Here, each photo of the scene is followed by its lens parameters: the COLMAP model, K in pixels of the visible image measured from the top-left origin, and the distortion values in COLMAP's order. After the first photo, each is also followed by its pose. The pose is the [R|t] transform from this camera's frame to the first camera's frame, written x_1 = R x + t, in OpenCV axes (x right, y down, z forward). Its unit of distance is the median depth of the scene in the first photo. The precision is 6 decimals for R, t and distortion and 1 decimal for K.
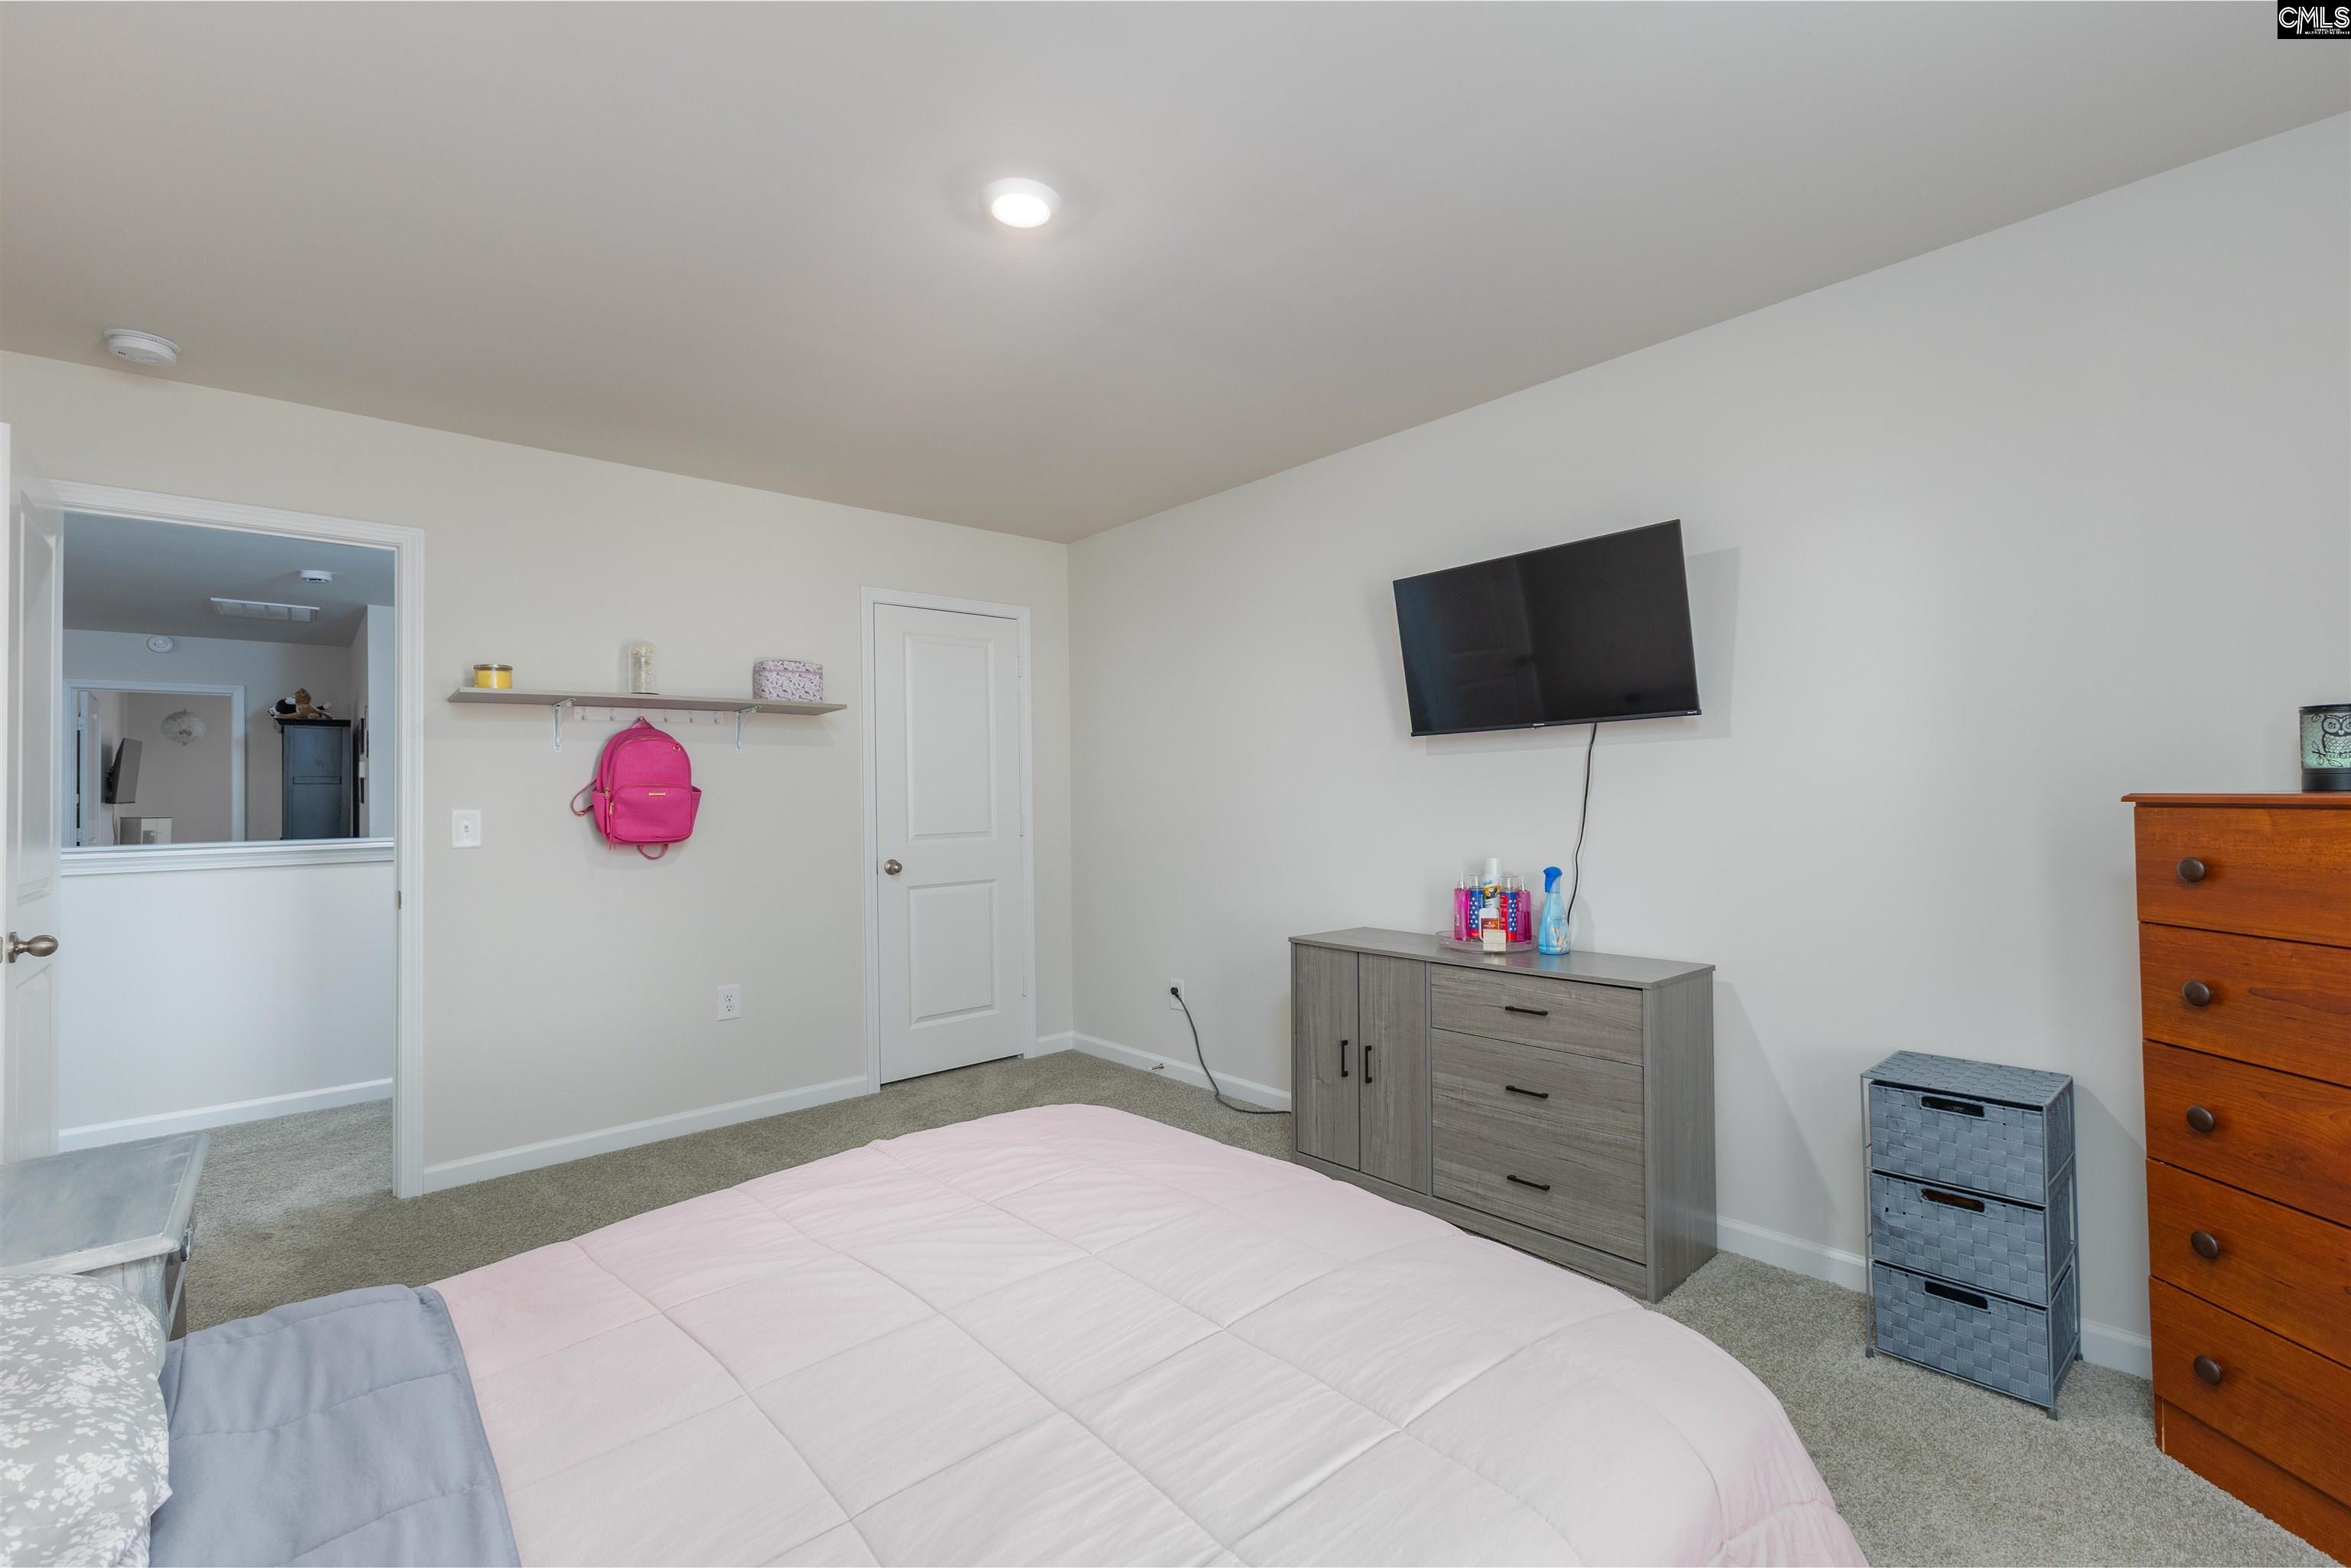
lens RADIAL K [[1019.4, 0, 1186.6], [0, 1019.4, 781.2], [0, 0, 1]] dist [0.015757, -0.003831]
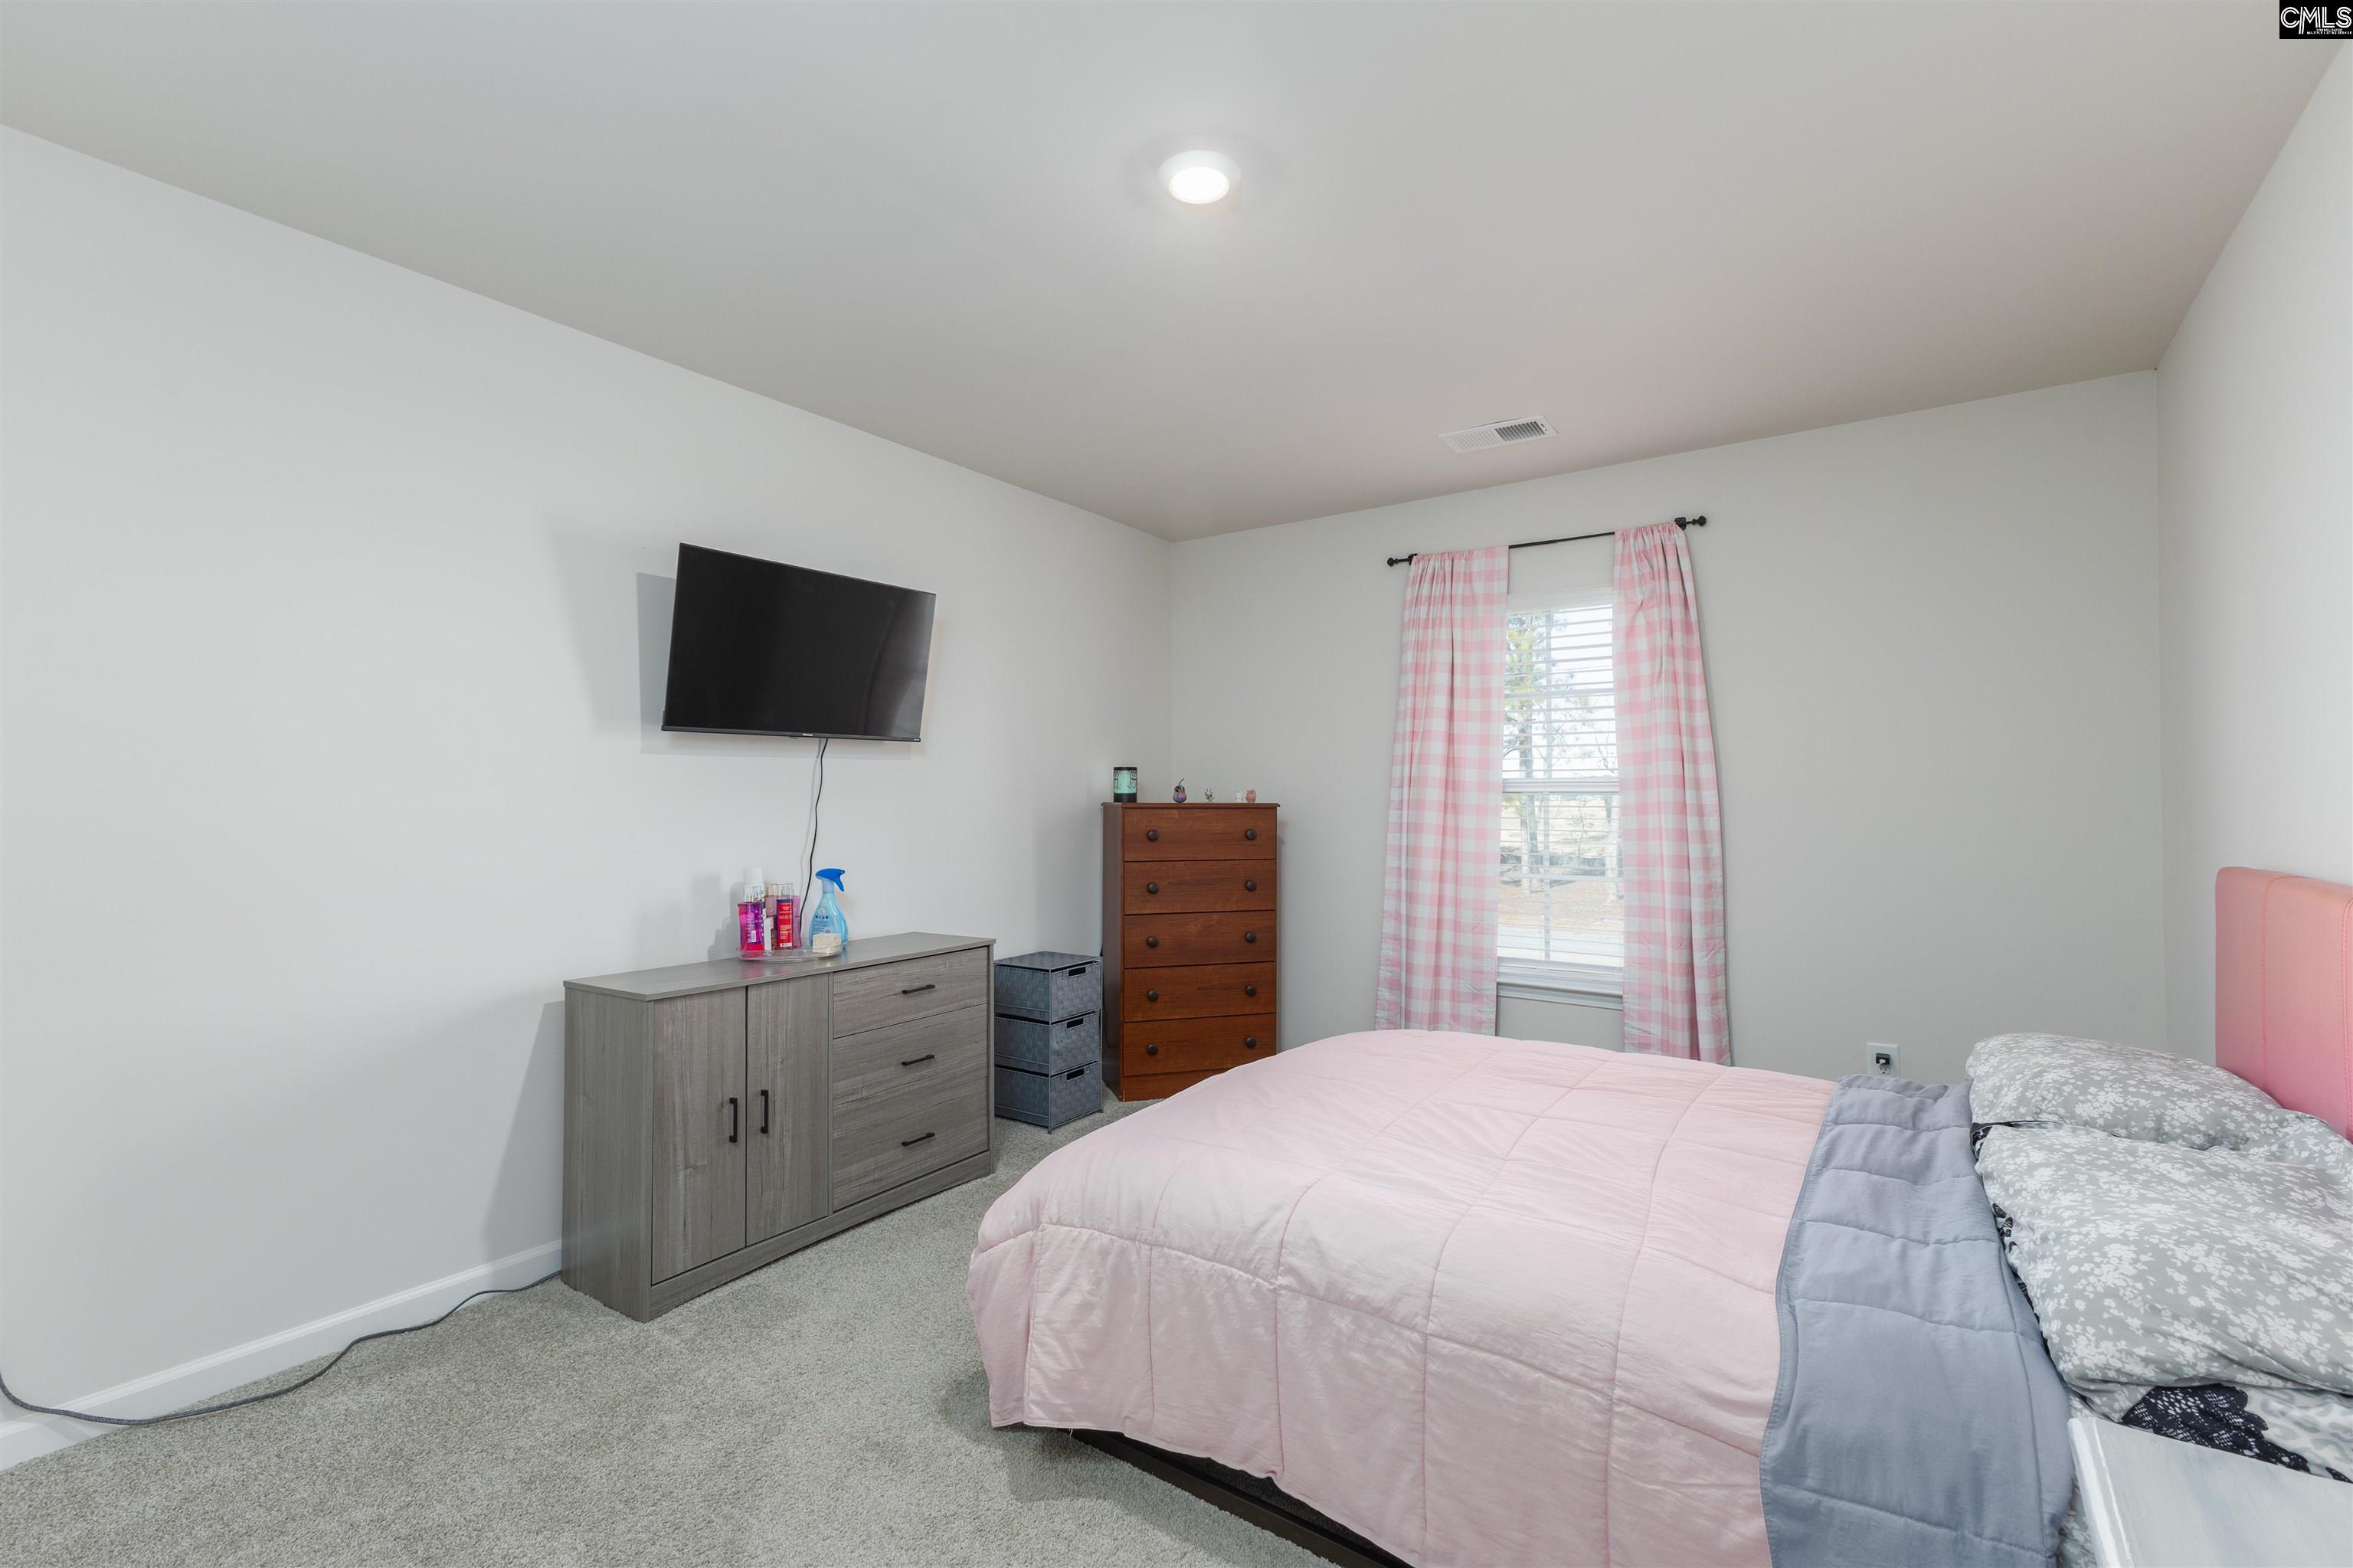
lens RADIAL K [[1020.3, 0, 1178.5], [0, 1020.3, 791.2], [0, 0, 1]] dist [0.015757, -0.003831]
pose [[-0.229300, 0.024017, 0.973060, -0.810718], [-0.006358, 0.999637, -0.026171, 0.028514], [-0.973335, -0.012188, -0.229064, 0.927052]]
